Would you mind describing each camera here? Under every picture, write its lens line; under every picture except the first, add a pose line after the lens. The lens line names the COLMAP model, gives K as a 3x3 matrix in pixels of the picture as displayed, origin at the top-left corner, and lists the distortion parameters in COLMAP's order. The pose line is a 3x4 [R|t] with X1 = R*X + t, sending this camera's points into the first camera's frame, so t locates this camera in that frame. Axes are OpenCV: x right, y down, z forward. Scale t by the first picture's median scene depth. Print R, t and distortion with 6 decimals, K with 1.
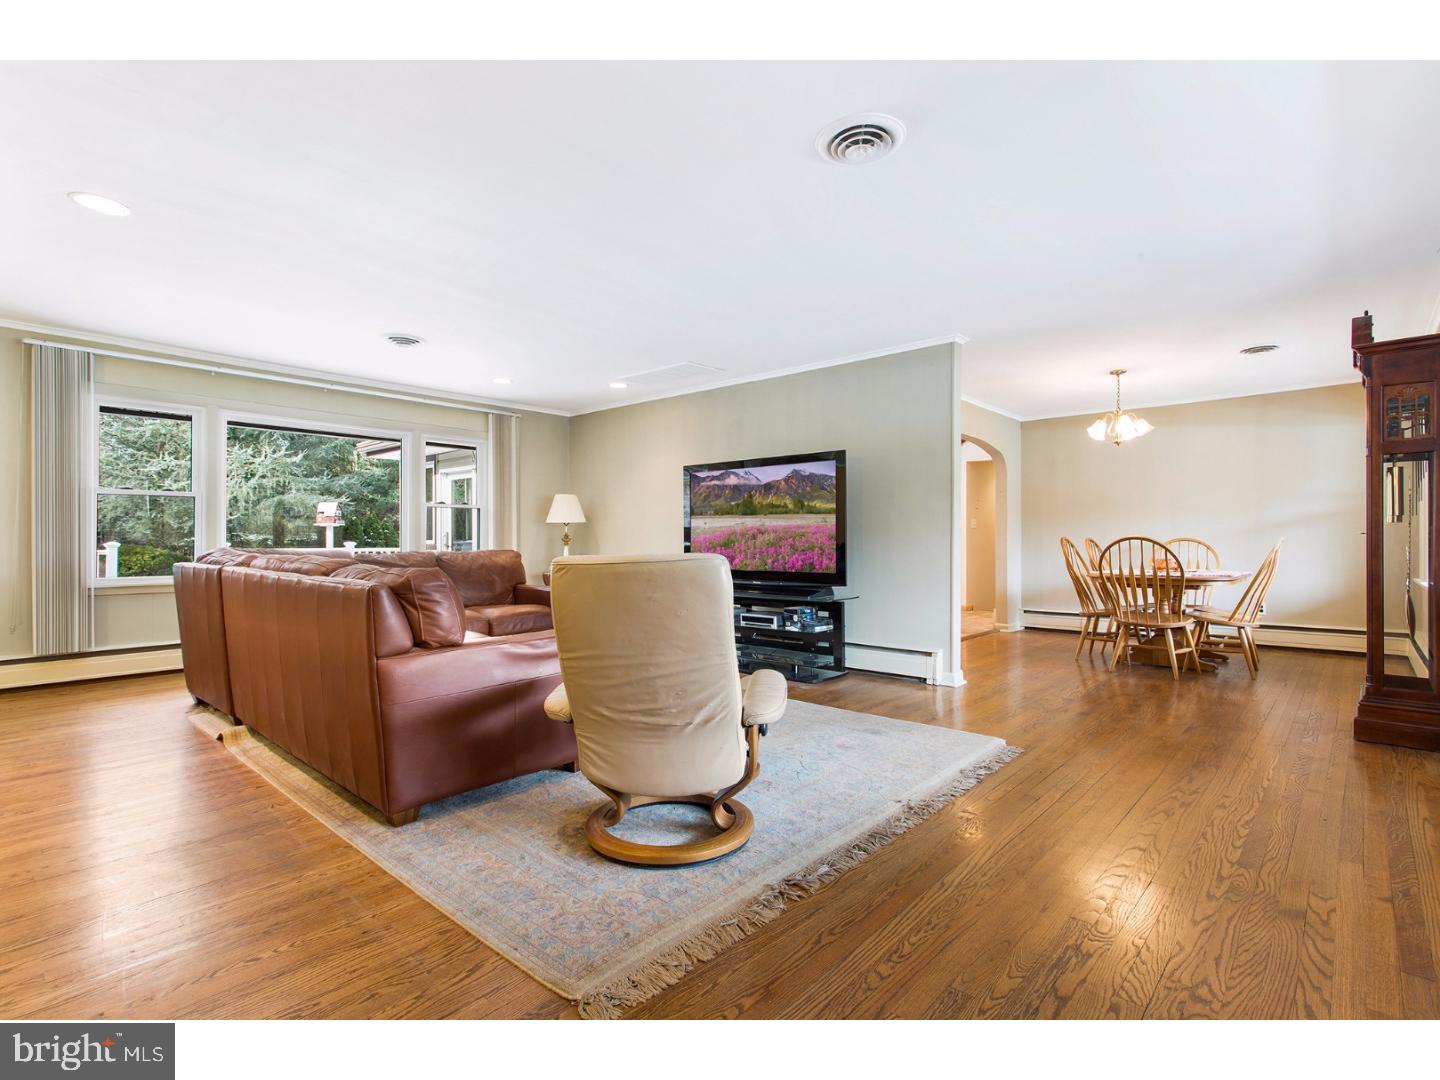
lens RADIAL K [[694.0, 0, 724.8], [0, 694.0, 544.6], [0, 0, 1]] dist [-0.005571, 0.003052]
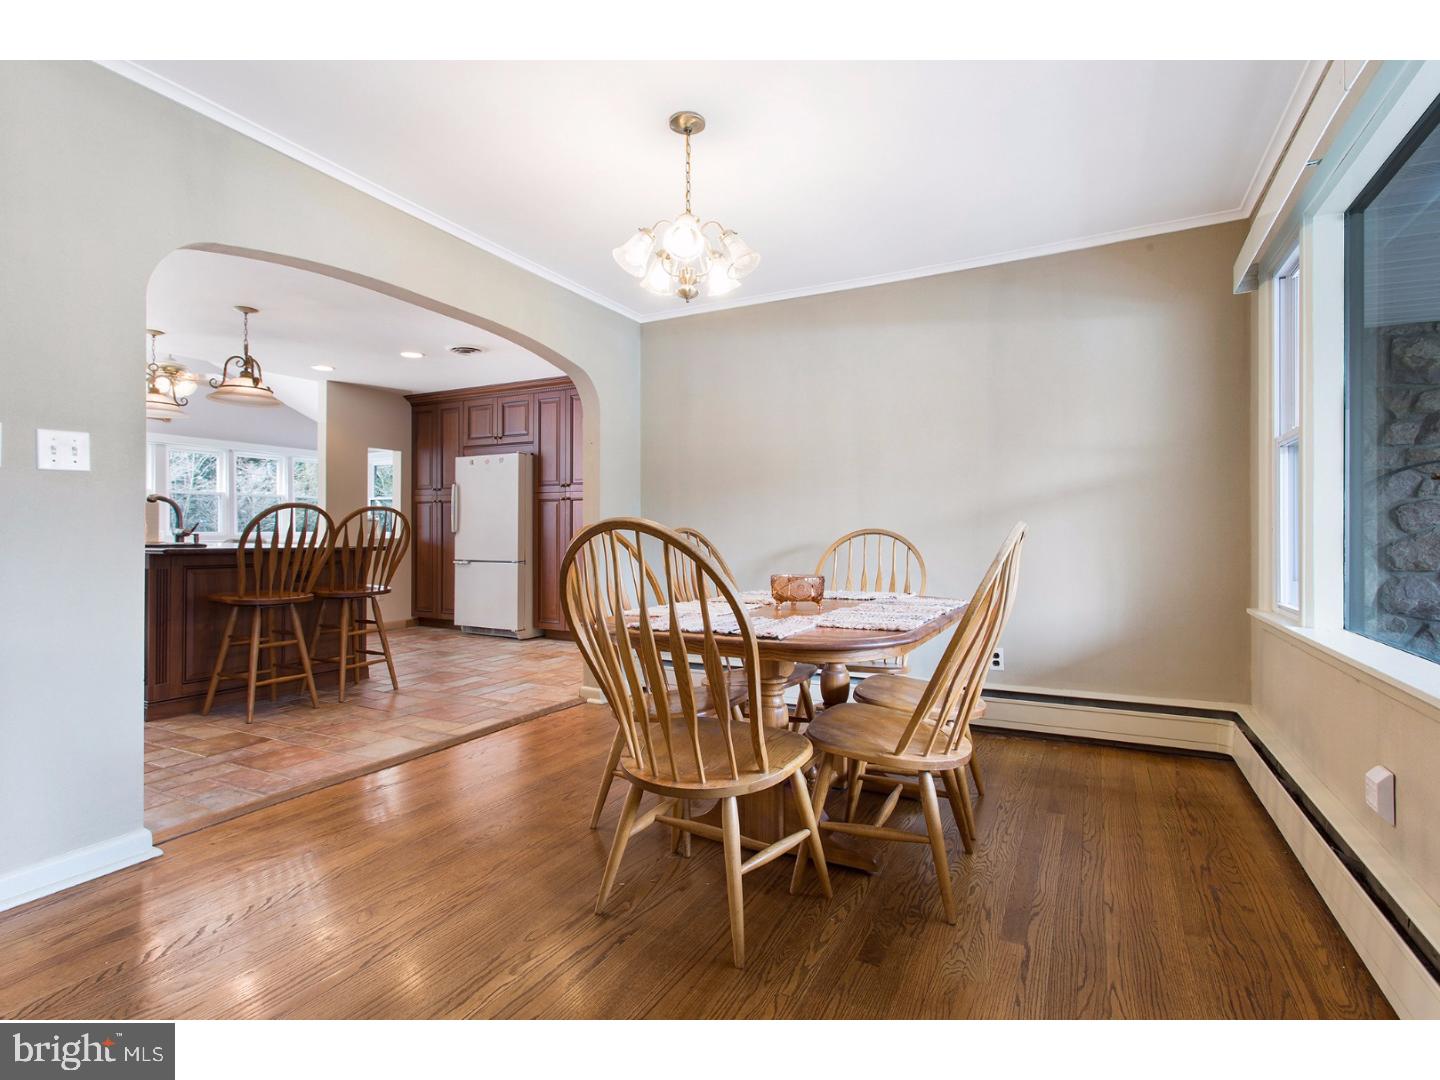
lens RADIAL K [[694.0, 0, 717.5], [0, 694.0, 535.0], [0, 0, 1]] dist [-0.005571, 0.003052]
pose [[0.968530, 0.005505, 0.248835, 0.517598], [-0.004491, 0.999979, -0.004642, -0.002599], [-0.248855, 0.003379, 0.968535, 0.635848]]
